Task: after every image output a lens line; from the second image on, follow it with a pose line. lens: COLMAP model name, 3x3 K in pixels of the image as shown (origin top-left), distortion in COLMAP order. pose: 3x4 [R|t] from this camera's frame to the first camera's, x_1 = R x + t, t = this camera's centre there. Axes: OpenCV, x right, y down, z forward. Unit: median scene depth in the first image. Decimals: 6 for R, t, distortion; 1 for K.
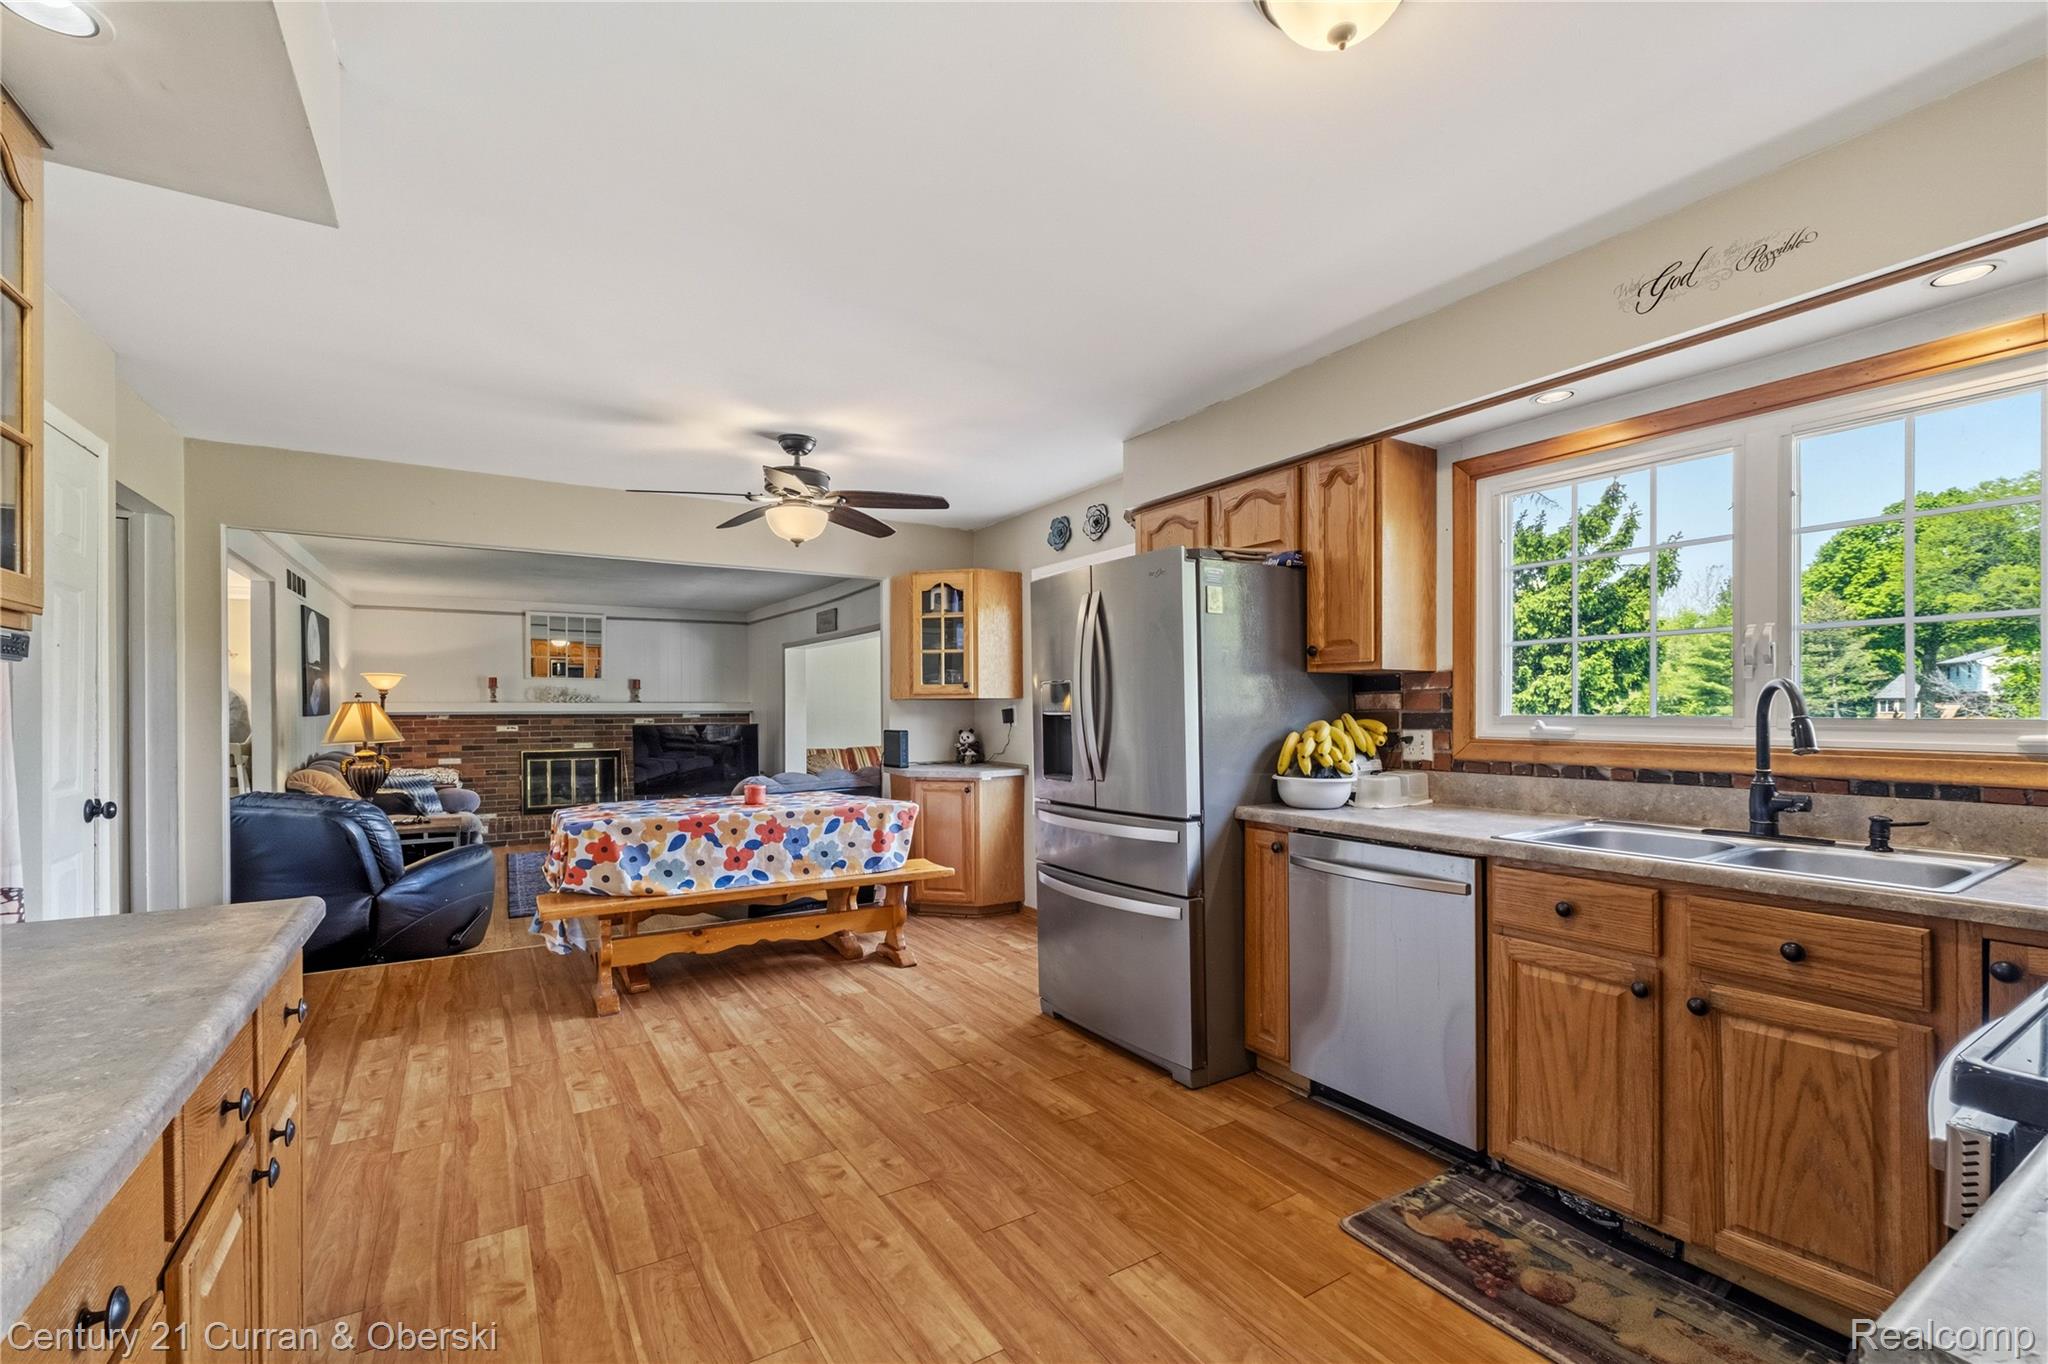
lens RADIAL K [[860.8, 0, 1012.3], [0, 860.8, 709.6], [0, 0, 1]] dist [0.001230, -0.000505]
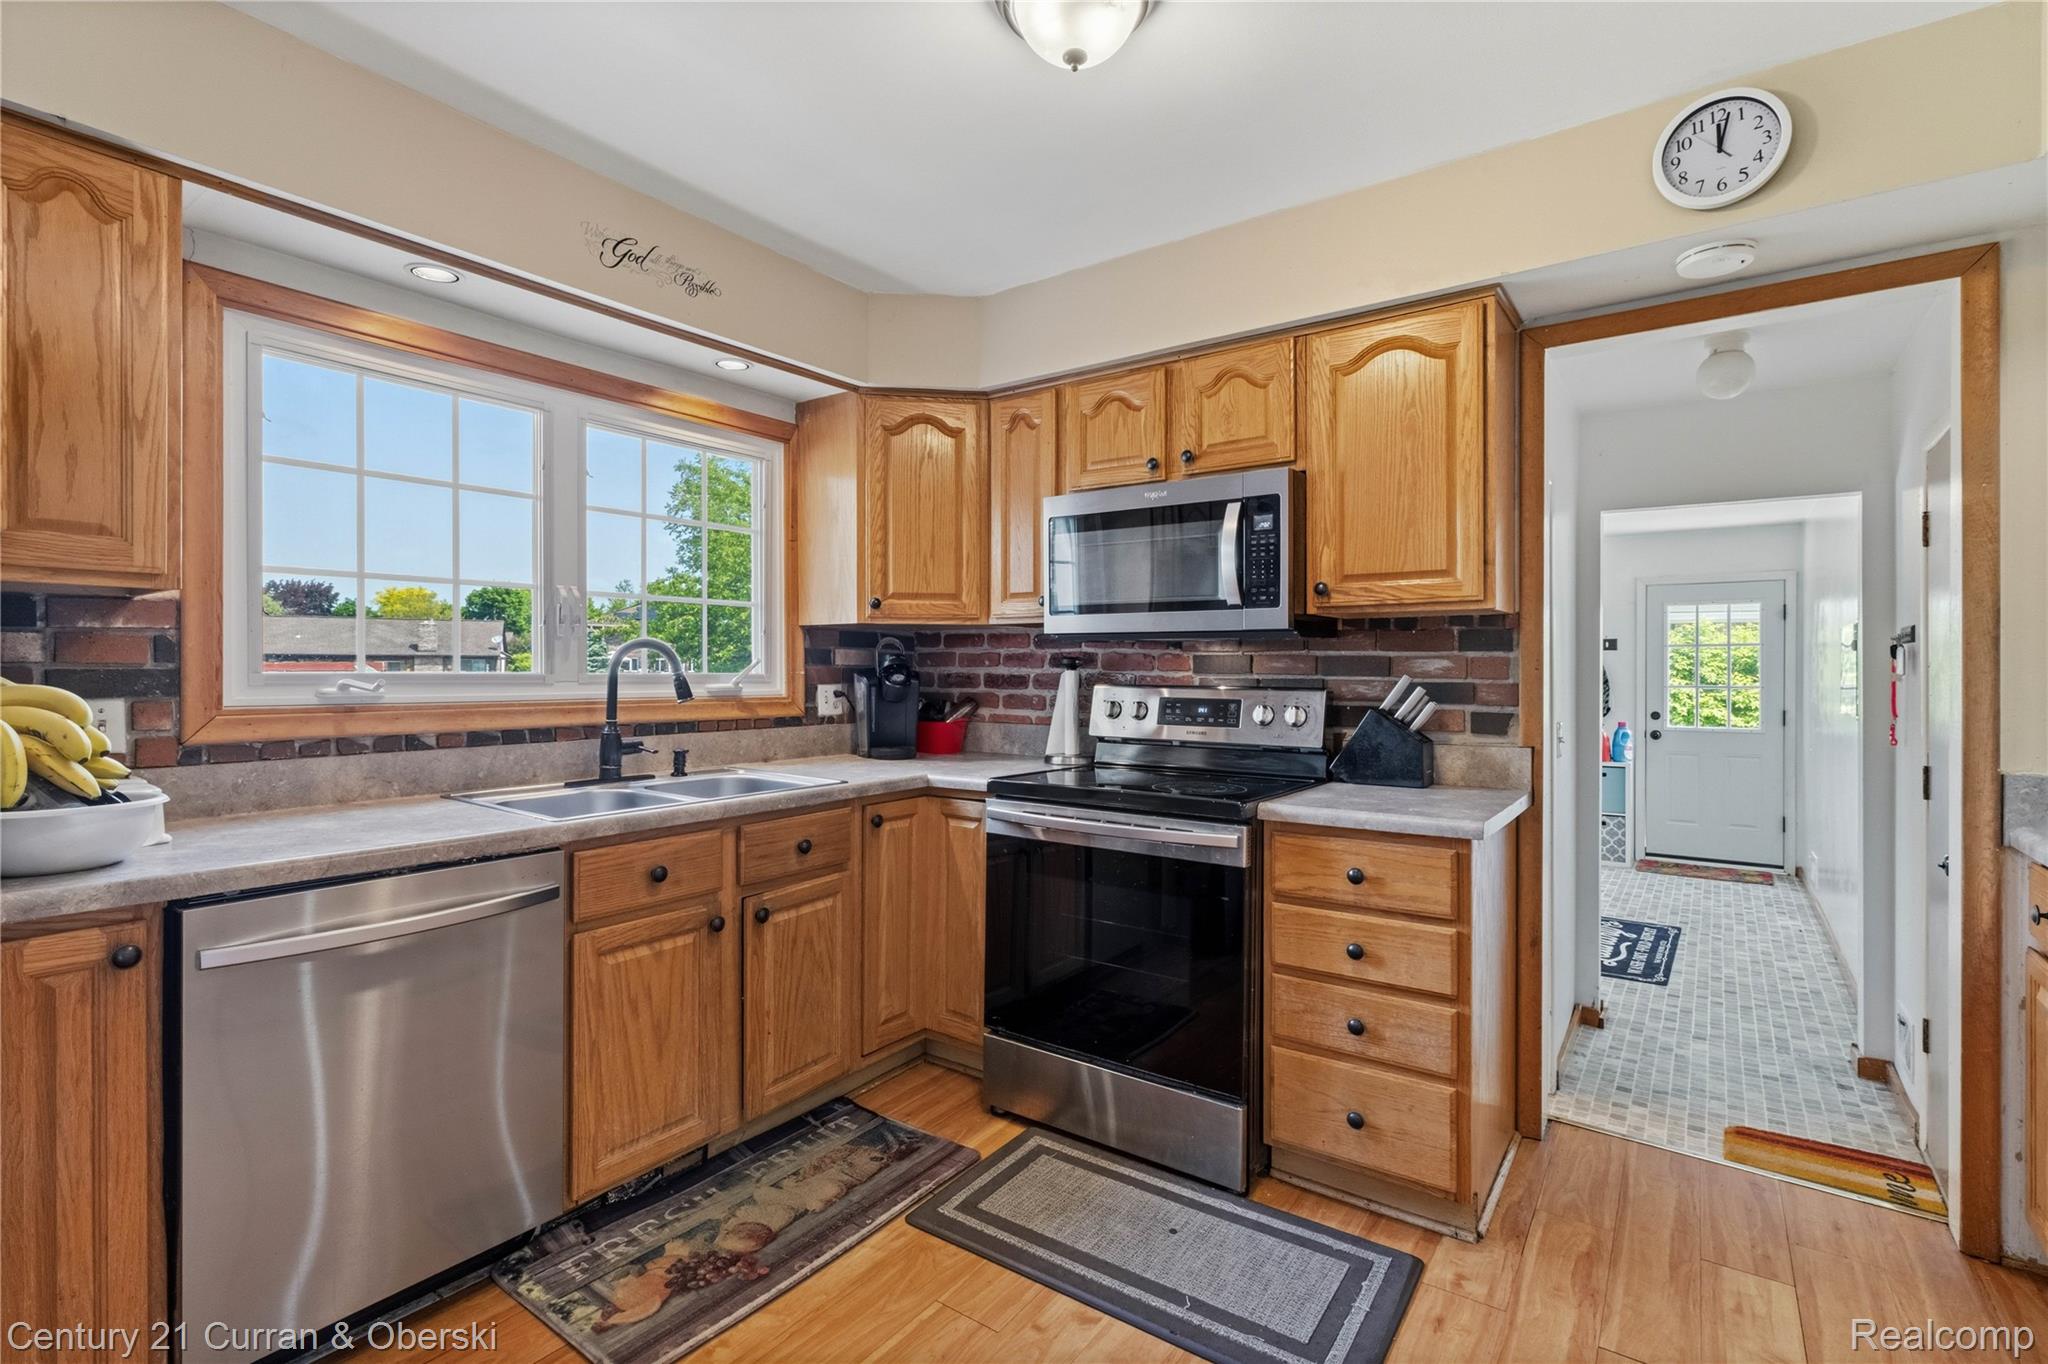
lens RADIAL K [[954.3, 0, 1019.6], [0, 954.3, 667.3], [0, 0, 1]] dist [-0.000069, 0.001317]
pose [[-0.380753, 0.005822, 0.924659, -0.263078], [-0.000228, 0.999980, -0.006390, 0.005204], [-0.924677, -0.002644, -0.380744, 0.554539]]
